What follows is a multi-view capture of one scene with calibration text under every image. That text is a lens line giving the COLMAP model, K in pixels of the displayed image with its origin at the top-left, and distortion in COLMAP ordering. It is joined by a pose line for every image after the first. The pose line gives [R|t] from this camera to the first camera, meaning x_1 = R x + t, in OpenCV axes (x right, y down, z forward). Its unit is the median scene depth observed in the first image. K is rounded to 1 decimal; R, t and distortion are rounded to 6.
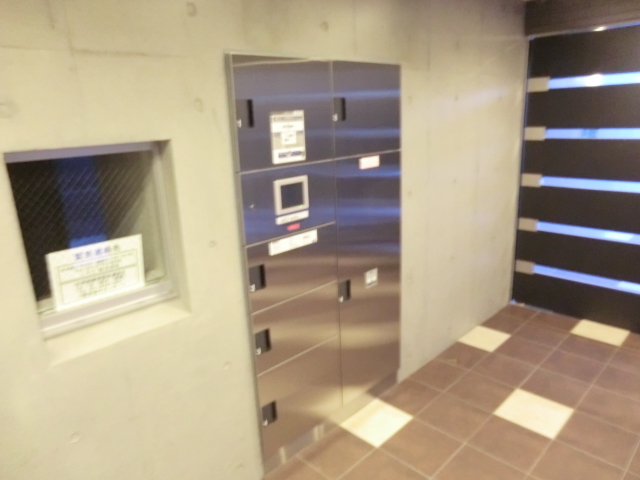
lens RADIAL K [[455.3, 0, 319.9], [0, 455.3, 238.9], [0, 0, 1]] dist [-0.077266, 0.036334]
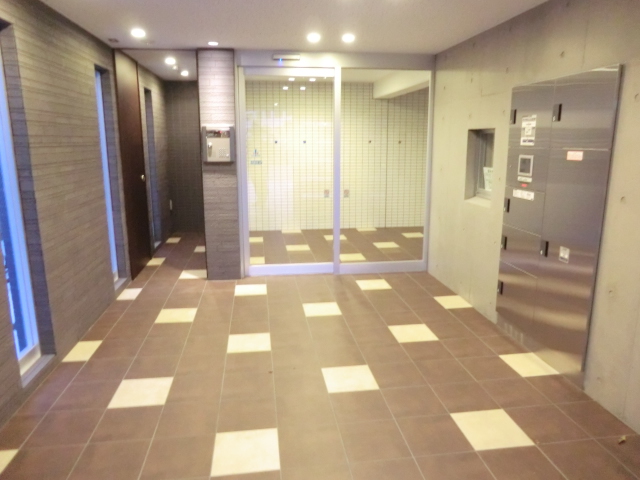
lens RADIAL K [[455.3, 0, 319.6], [0, 455.3, 238.5], [0, 0, 1]] dist [-0.077266, 0.036334]
pose [[-0.604619, 0.213583, -0.767345, 1.733829], [-0.175849, 0.903814, 0.390126, -0.366399], [0.776861, 0.370815, -0.508905, 1.362106]]
